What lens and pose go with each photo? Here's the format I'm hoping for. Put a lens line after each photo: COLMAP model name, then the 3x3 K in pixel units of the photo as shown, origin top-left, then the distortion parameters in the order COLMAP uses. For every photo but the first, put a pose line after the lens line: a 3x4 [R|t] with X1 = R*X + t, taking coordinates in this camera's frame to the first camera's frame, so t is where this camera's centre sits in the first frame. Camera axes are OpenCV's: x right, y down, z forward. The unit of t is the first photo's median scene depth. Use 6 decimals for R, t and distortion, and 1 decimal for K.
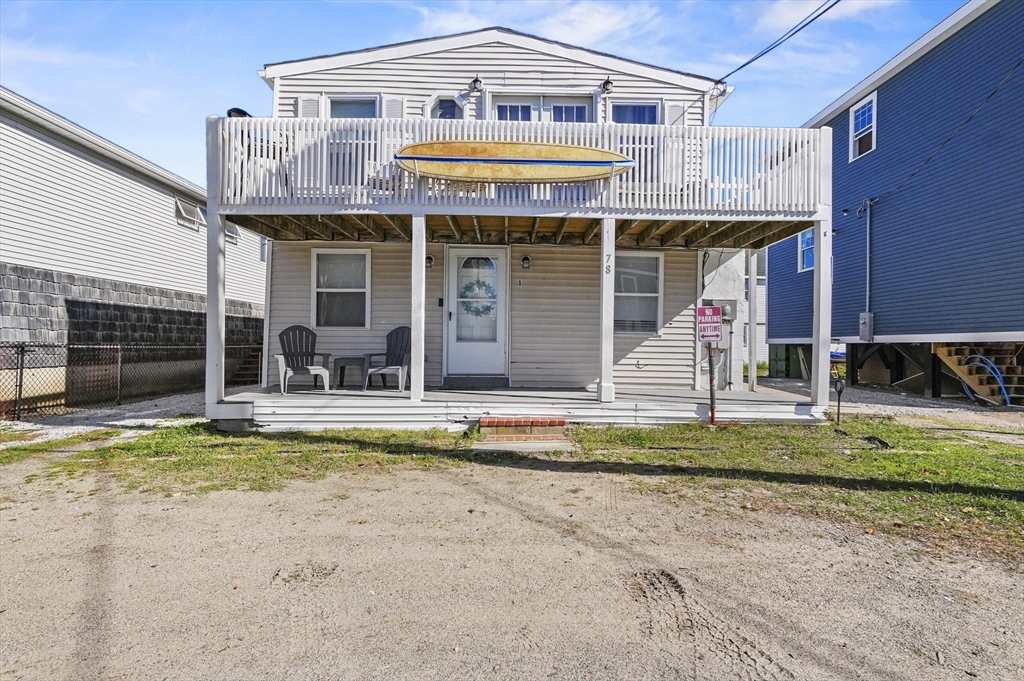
lens RADIAL K [[493.7, 0, 523.0], [0, 493.7, 341.2], [0, 0, 1]] dist [0.023133, 0.000237]
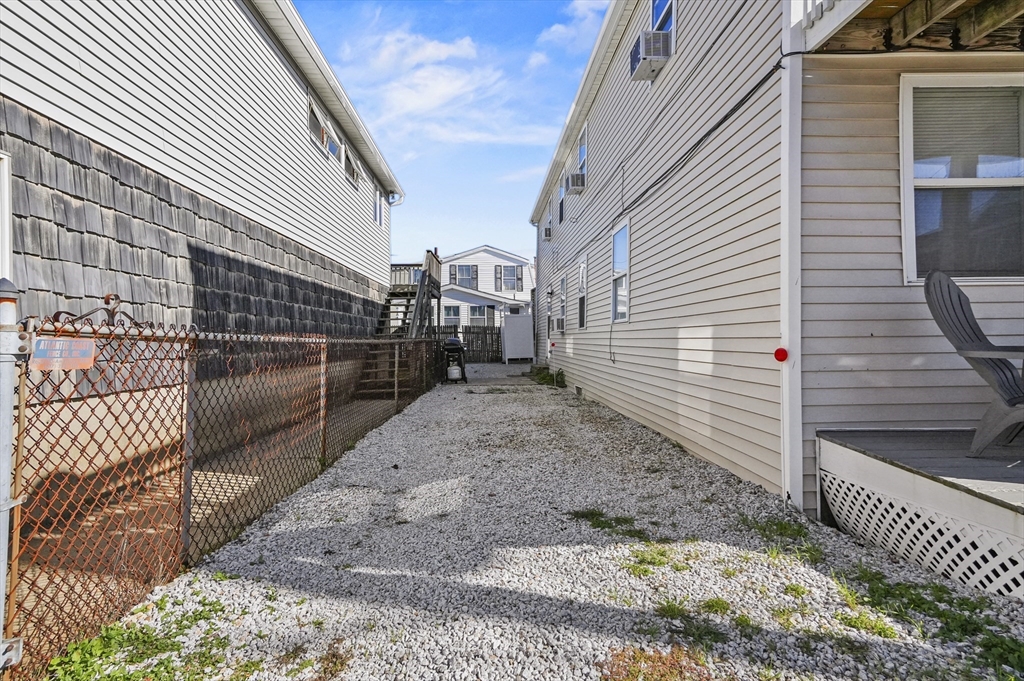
lens RADIAL K [[497.5, 0, 516.2], [0, 497.5, 329.1], [0, 0, 1]] dist [0.023728, 0.000521]
pose [[0.999515, -0.013665, 0.027982, -0.731807], [0.014050, 0.999809, -0.013608, 0.011078], [-0.027791, 0.013995, 0.999516, 0.615798]]
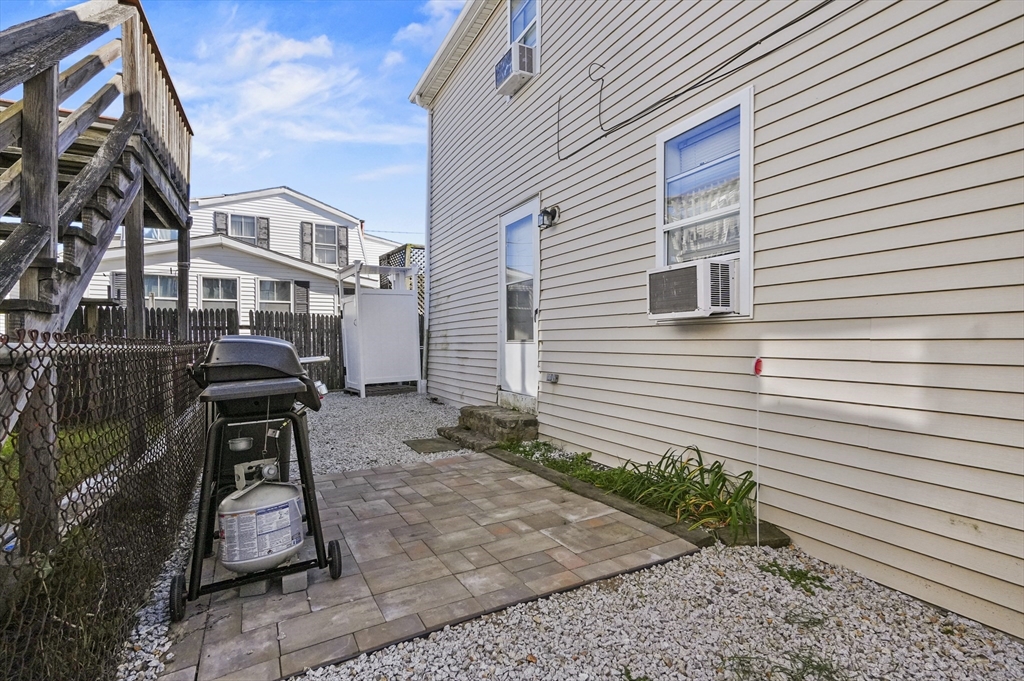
lens RADIAL K [[494.1, 0, 523.3], [0, 494.1, 341.1], [0, 0, 1]] dist [-0.001780, 0.000010]
pose [[0.896375, -0.007151, 0.443238, -0.862985], [0.004609, 0.999966, 0.006812, 0.017585], [-0.443272, -0.004063, 0.896378, 1.764447]]
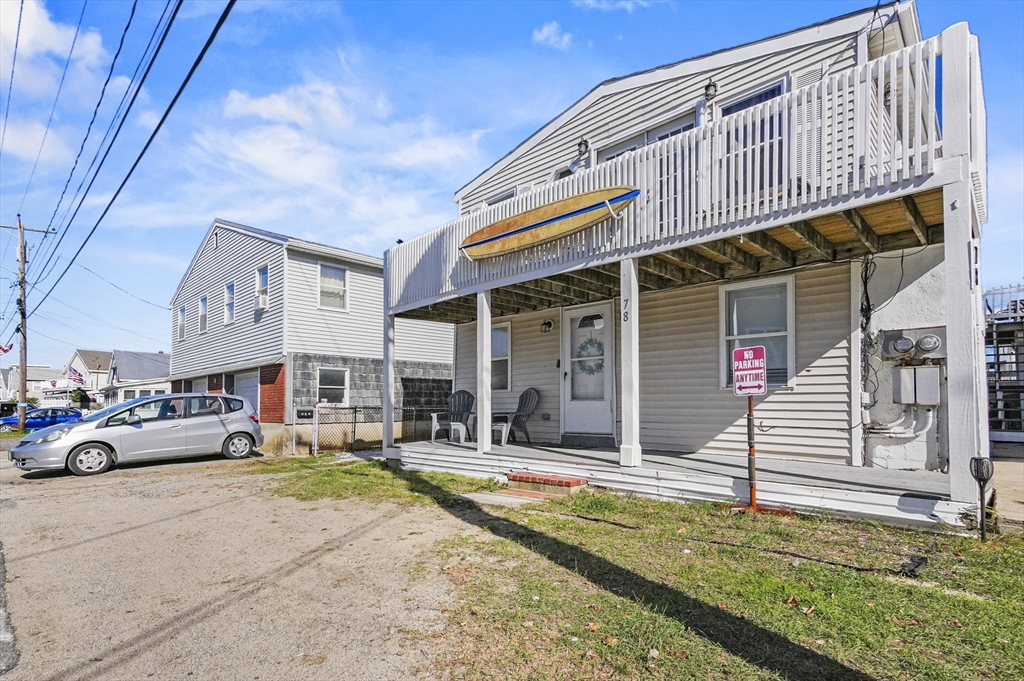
lens RADIAL K [[515.1, 0, 515.4], [0, 515.1, 383.5], [0, 0, 1]] dist [0.024727, 0.000576]
pose [[0.705514, -0.041118, -0.707502, 0.538946], [0.014909, 0.998956, -0.043189, 0.009784], [0.708539, 0.019922, 0.705390, 0.163994]]
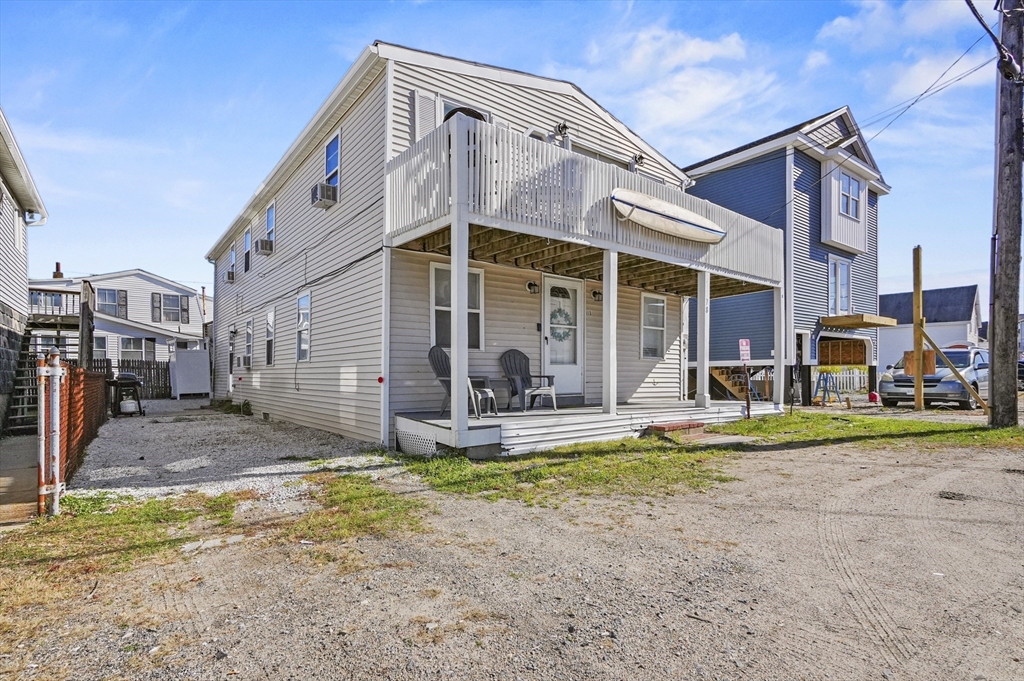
lens RADIAL K [[505.3, 0, 514.2], [0, 505.3, 373.4], [0, 0, 1]] dist [0.022127, 0.000928]
pose [[0.805353, -0.009329, 0.592722, -0.850227], [0.005882, 0.999953, 0.007746, 0.011799], [-0.592767, -0.002752, 0.805370, 0.156909]]
